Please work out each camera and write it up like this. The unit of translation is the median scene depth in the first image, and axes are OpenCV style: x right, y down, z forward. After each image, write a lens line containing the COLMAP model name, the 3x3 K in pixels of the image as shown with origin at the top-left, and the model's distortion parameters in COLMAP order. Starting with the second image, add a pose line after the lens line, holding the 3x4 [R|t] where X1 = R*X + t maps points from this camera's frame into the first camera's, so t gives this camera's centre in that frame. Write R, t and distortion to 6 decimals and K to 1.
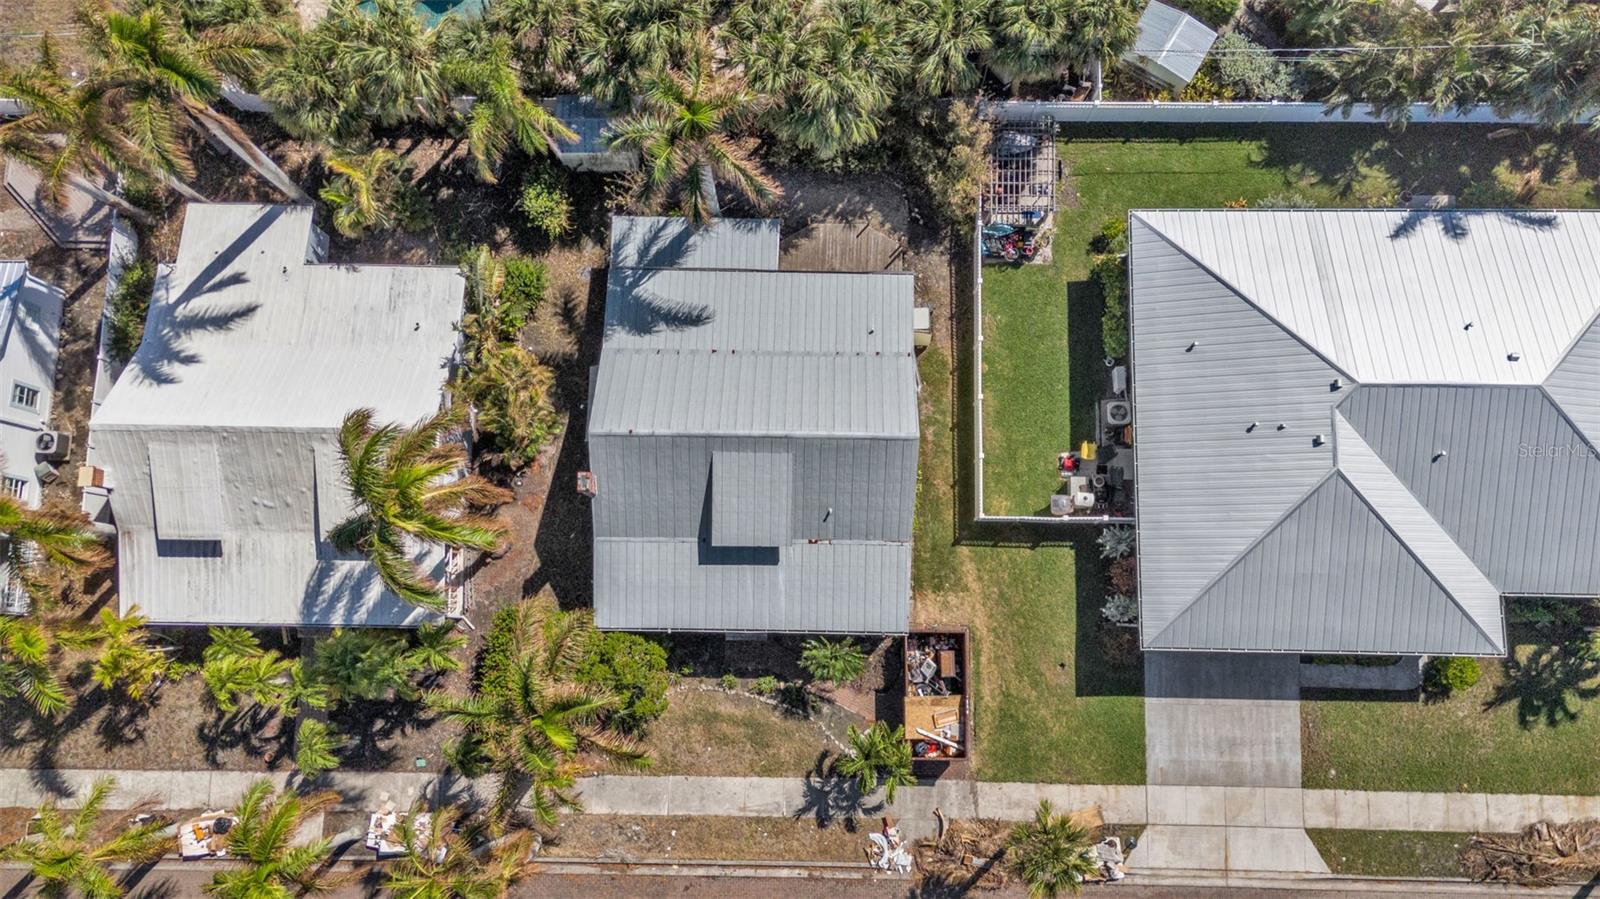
lens RADIAL K [[1187.6, 0, 797.7], [0, 1187.6, 461.8], [0, 0, 1]] dist [0.060326, -0.051257]
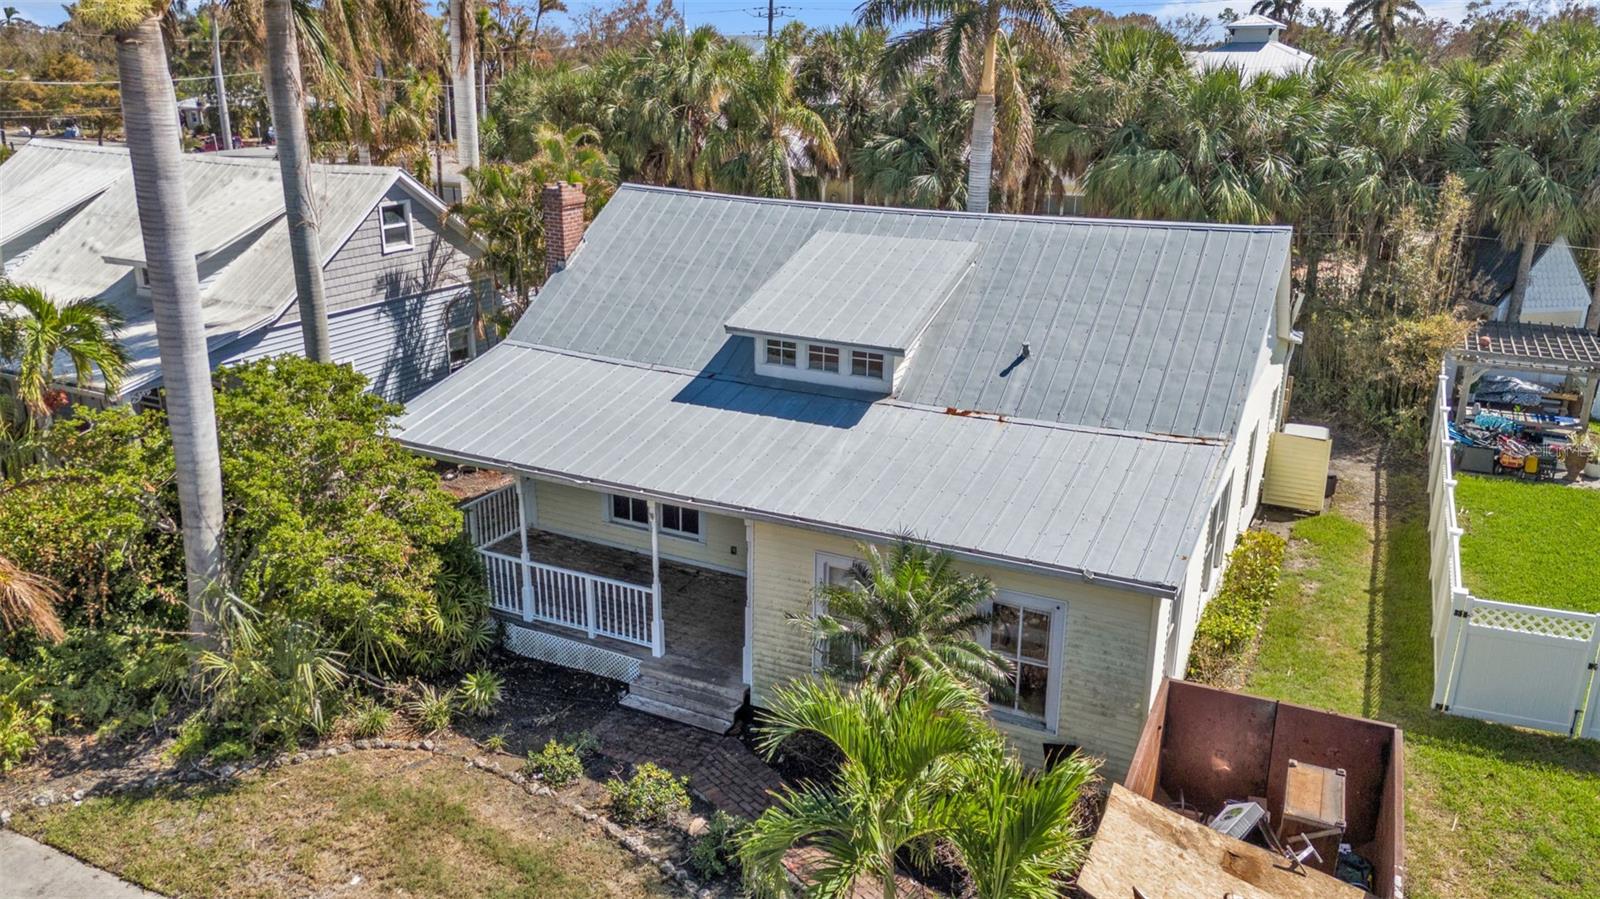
lens RADIAL K [[1187.6, 0, 801.7], [0, 1187.6, 447.0], [0, 0, 1]] dist [0.060326, -0.051257]
pose [[0.903314, 0.150370, -0.401761, 0.116286], [-0.426742, 0.410509, -0.805837, 0.381342], [0.043752, 0.899373, 0.434988, 0.796565]]
